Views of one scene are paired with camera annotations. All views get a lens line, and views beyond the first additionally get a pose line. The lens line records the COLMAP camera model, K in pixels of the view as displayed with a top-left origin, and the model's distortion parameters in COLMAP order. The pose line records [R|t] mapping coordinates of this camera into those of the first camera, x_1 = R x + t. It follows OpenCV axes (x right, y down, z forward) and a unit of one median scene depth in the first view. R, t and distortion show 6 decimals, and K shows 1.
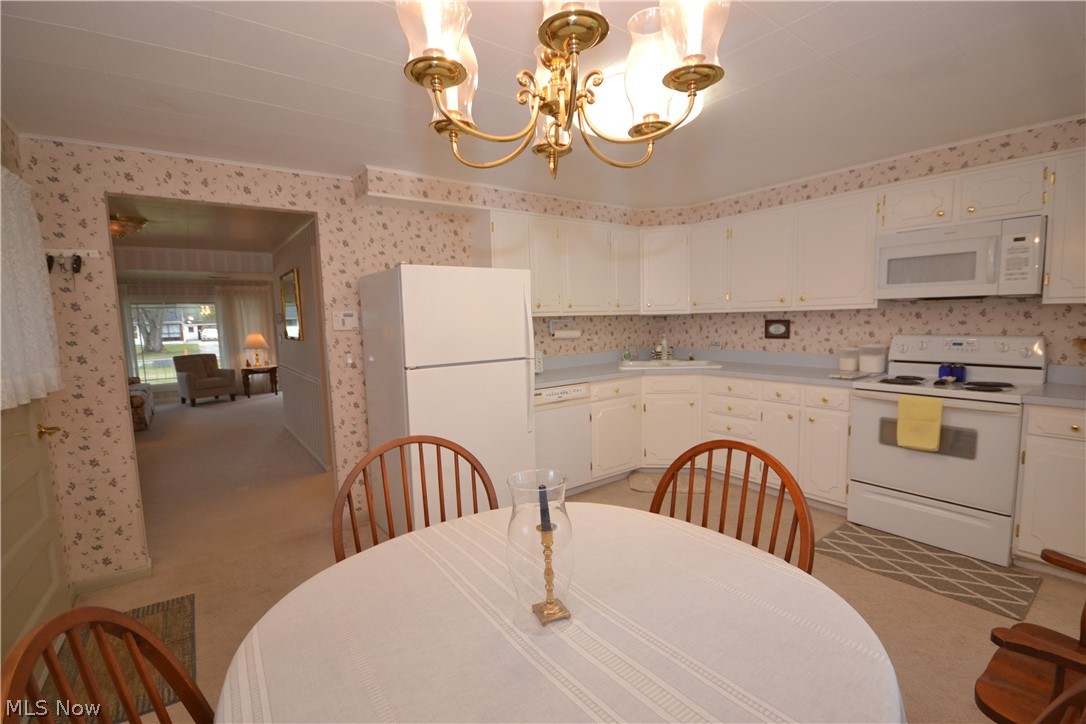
lens RADIAL K [[484.8, 0, 551.3], [0, 484.8, 365.7], [0, 0, 1]] dist [-0.001568, -0.002953]
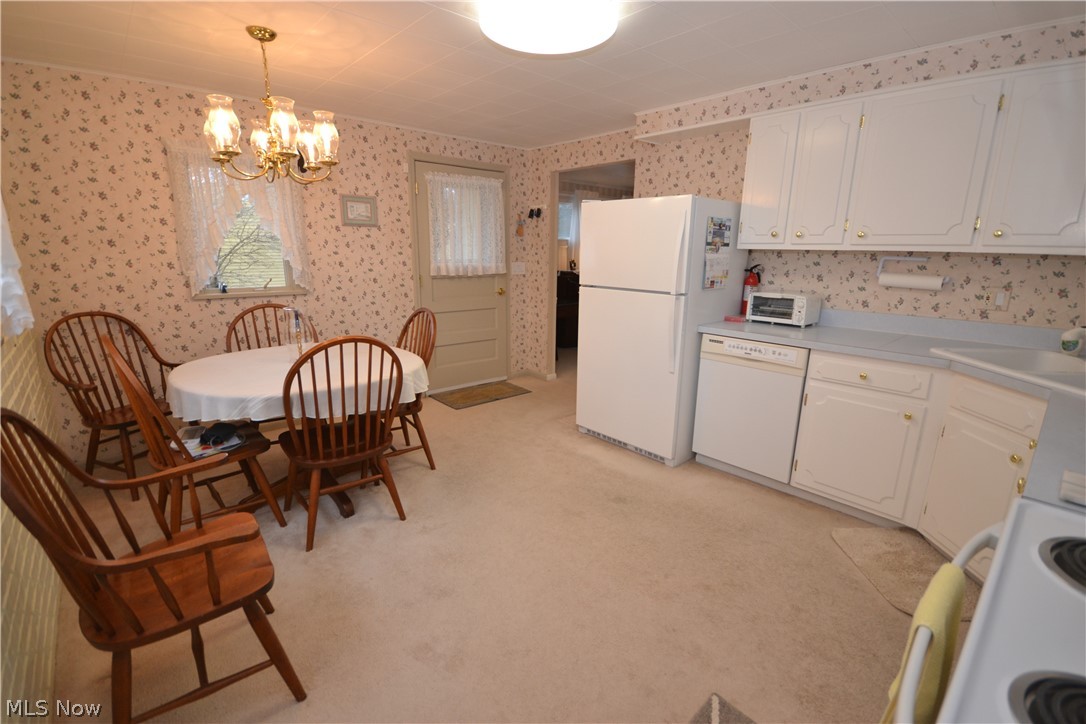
lens RADIAL K [[484.8, 0, 547.6], [0, 484.8, 366.7], [0, 0, 1]] dist [-0.001568, -0.002953]
pose [[0.095556, 0.264946, -0.959517, 0.379306], [-0.116721, 0.960260, 0.253528, -0.039067], [0.988557, 0.087770, 0.122684, 0.292818]]
